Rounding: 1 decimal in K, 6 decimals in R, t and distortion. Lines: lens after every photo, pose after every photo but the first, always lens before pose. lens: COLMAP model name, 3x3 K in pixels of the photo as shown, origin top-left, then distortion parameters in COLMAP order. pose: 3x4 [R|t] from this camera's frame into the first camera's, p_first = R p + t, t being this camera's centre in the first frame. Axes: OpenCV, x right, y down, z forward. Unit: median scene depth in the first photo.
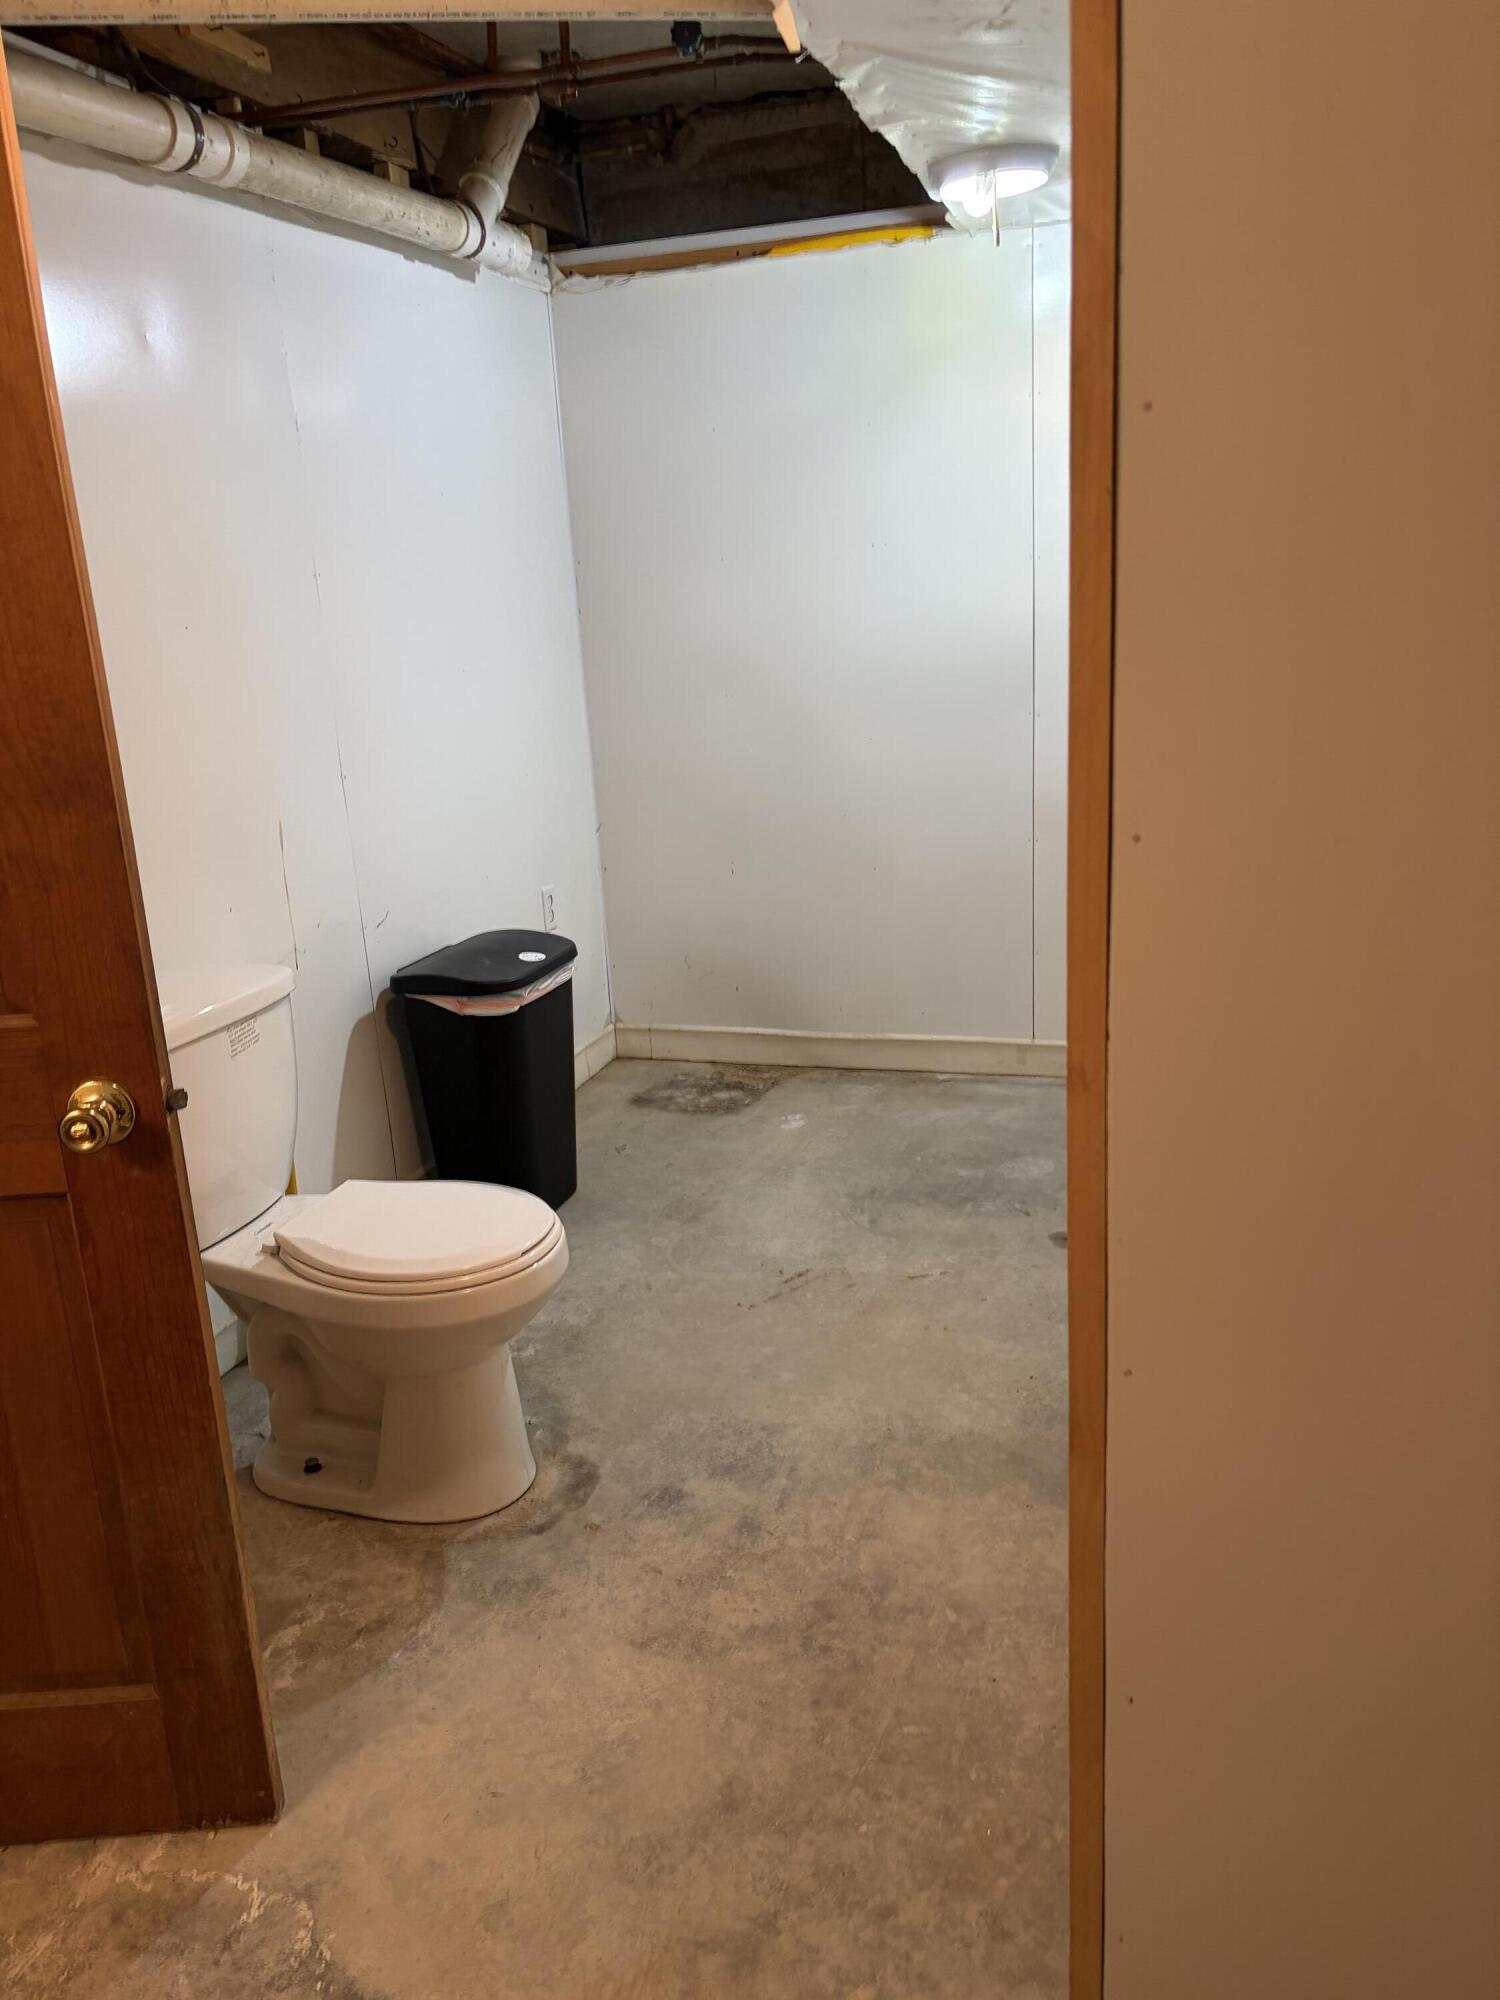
lens RADIAL K [[1504.2, 0, 748.3], [0, 1504.2, 1009.6], [0, 0, 1]] dist [0.052191, -0.058396]
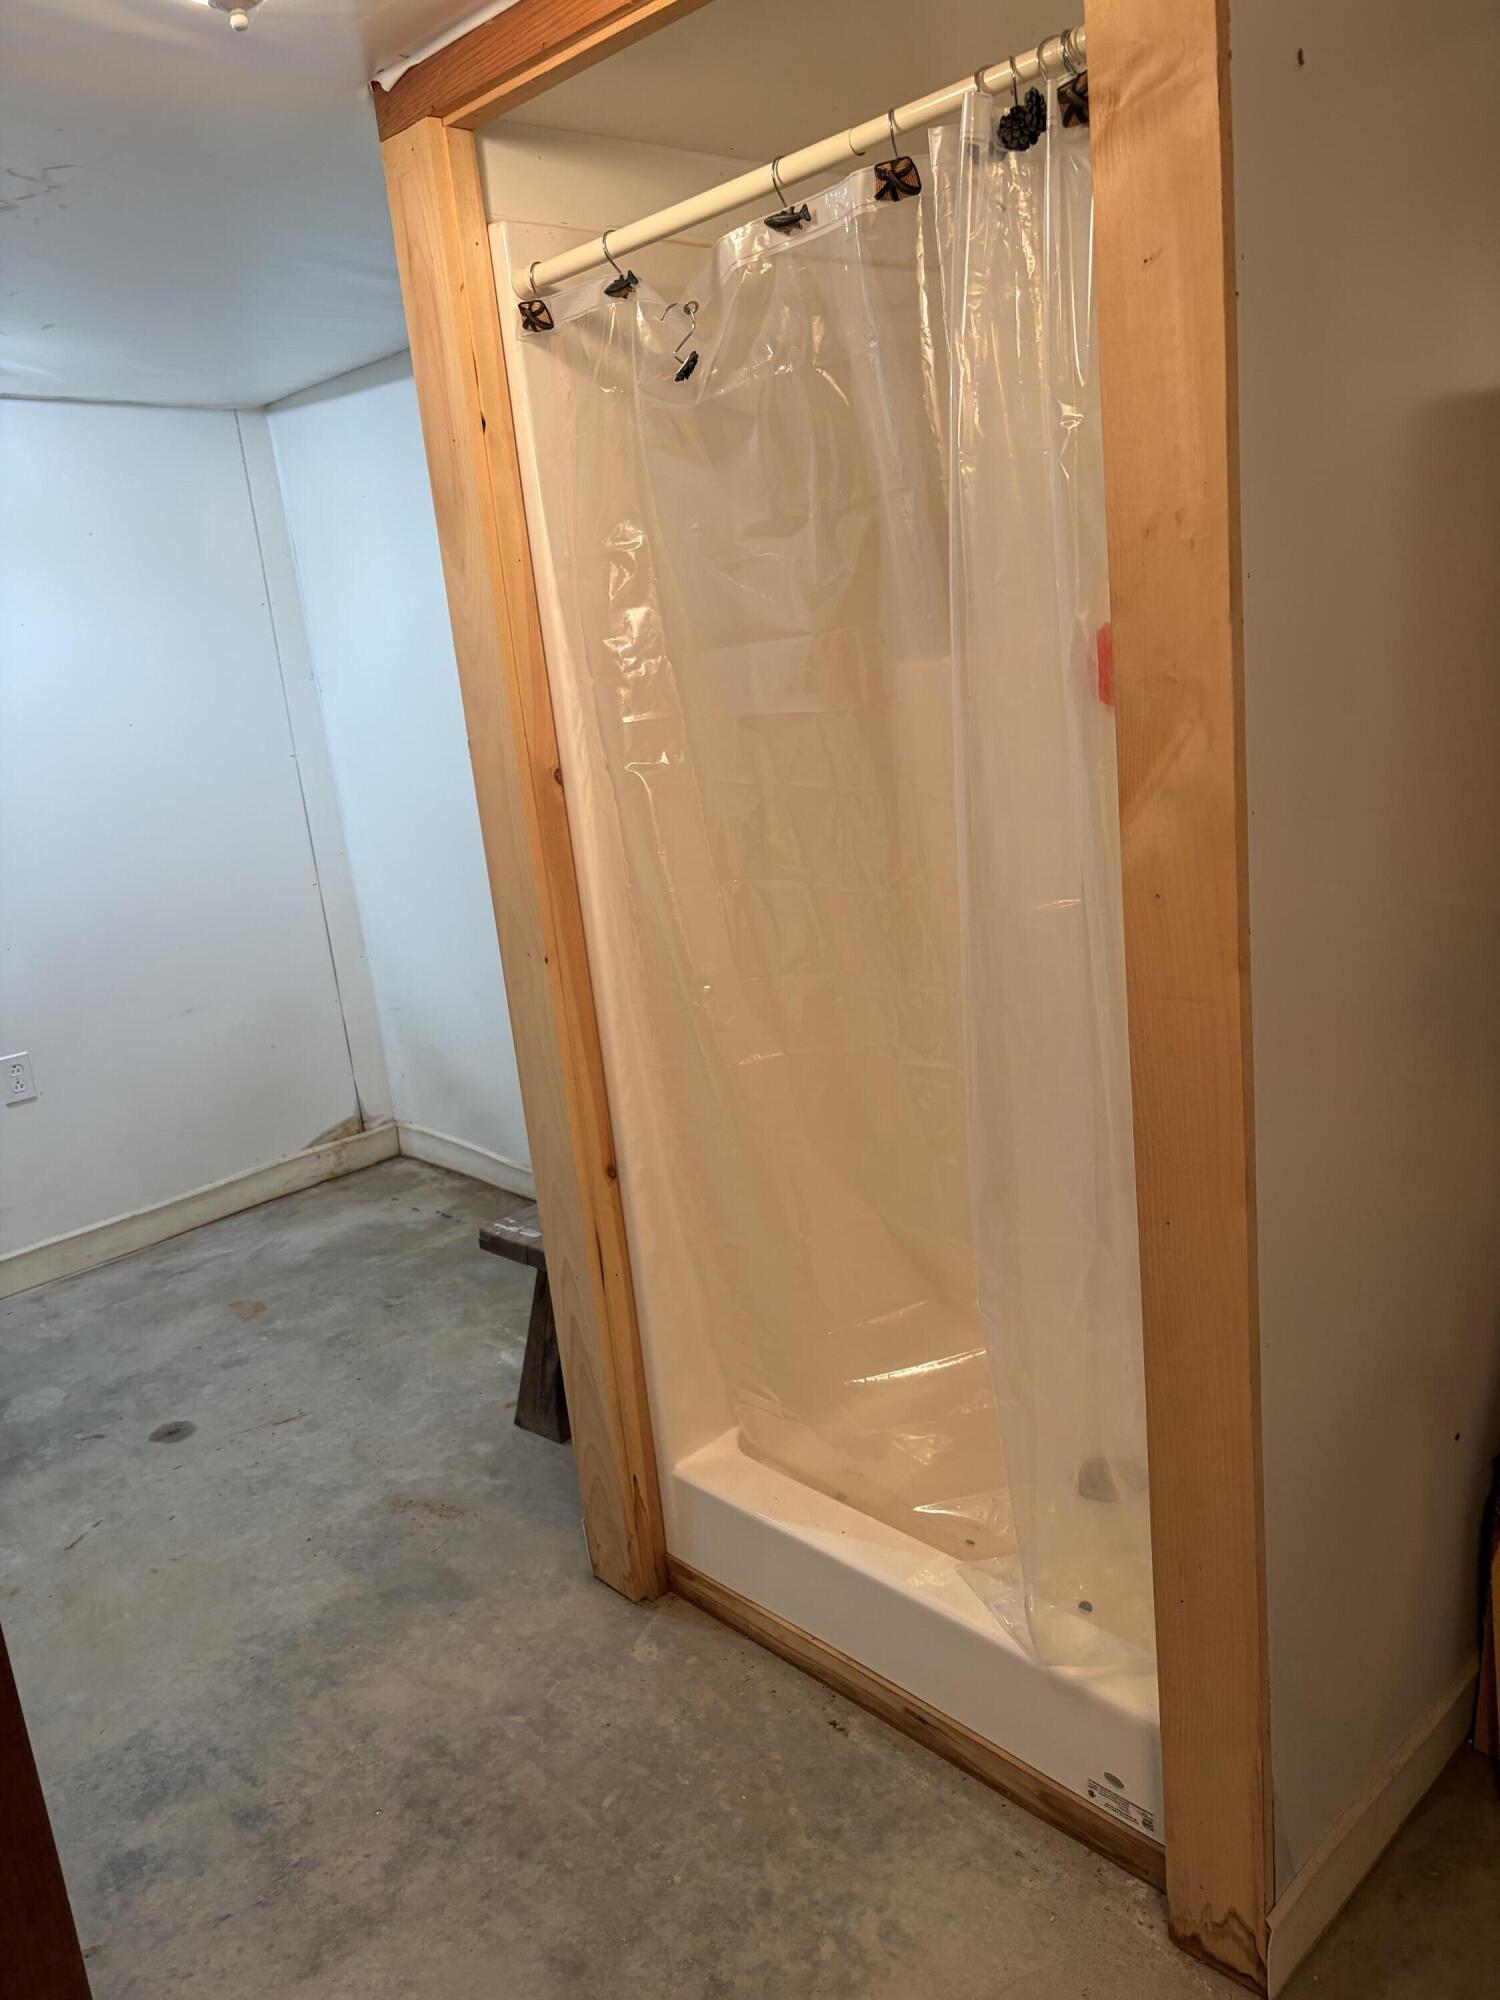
lens RADIAL K [[1504.2, 0, 748.3], [0, 1504.2, 1009.6], [0, 0, 1]] dist [0.052191, -0.058396]
pose [[0.481266, -0.211176, 0.850757, -0.550247], [0.311197, 0.948488, 0.059393, -0.064855], [-0.819475, 0.236169, 0.522192, 0.220315]]
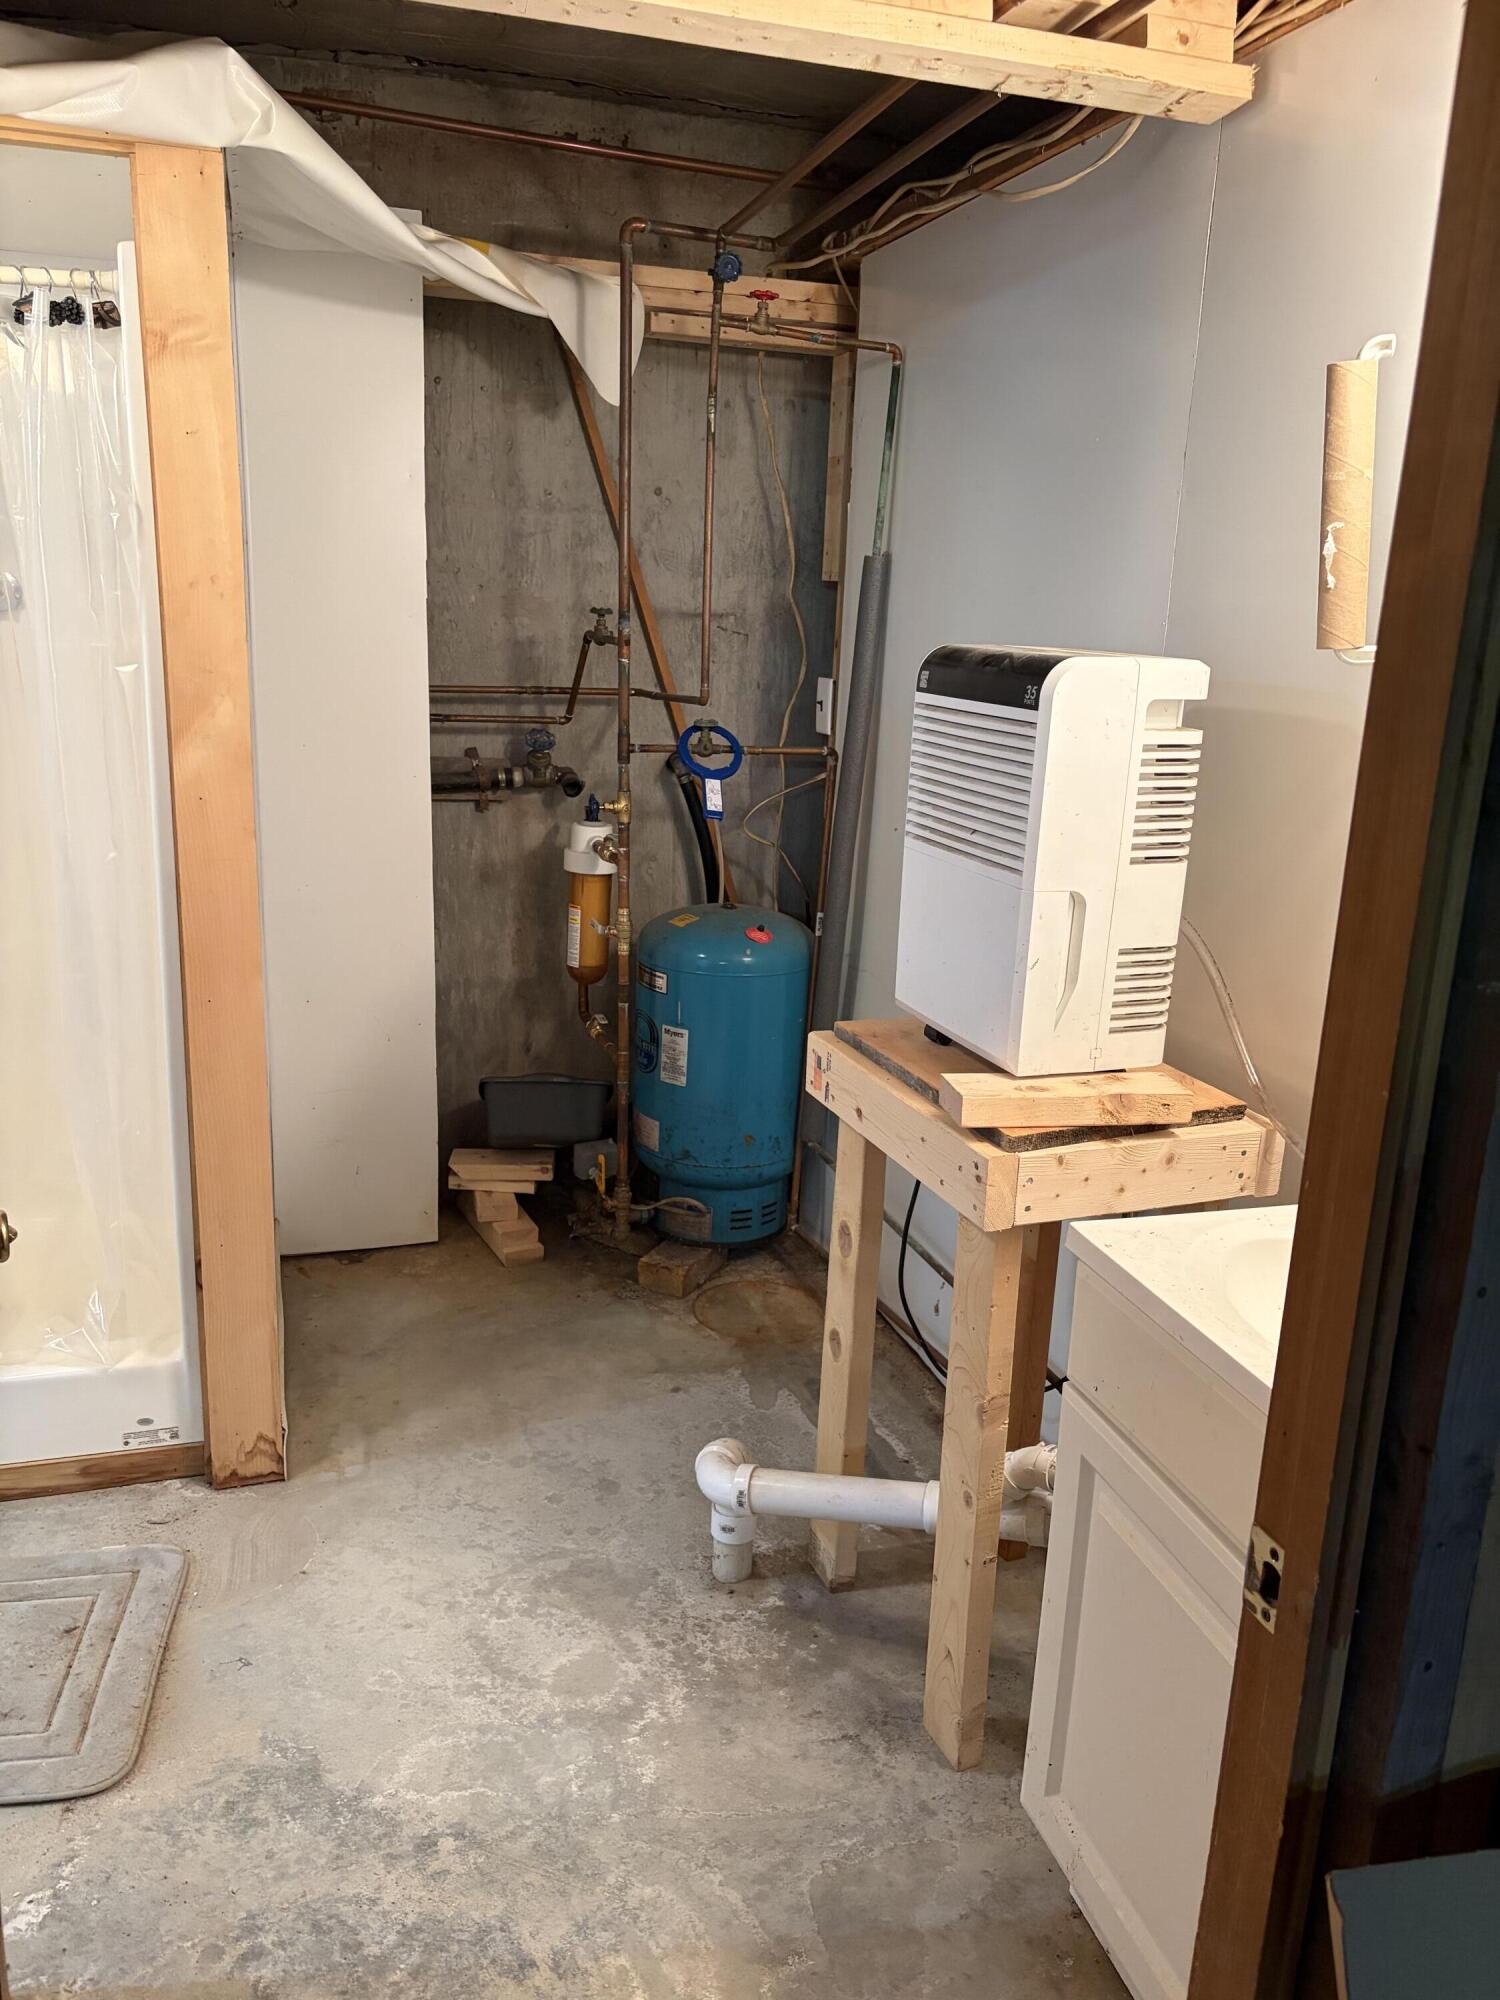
lens RADIAL K [[1504.2, 0, 748.3], [0, 1504.2, 1009.6], [0, 0, 1]] dist [0.052191, -0.058396]
pose [[-0.573302, -0.173951, 0.800666, -1.028278], [0.216836, 0.910150, 0.352999, -0.178511], [-0.790131, 0.375988, -0.484073, 0.671753]]
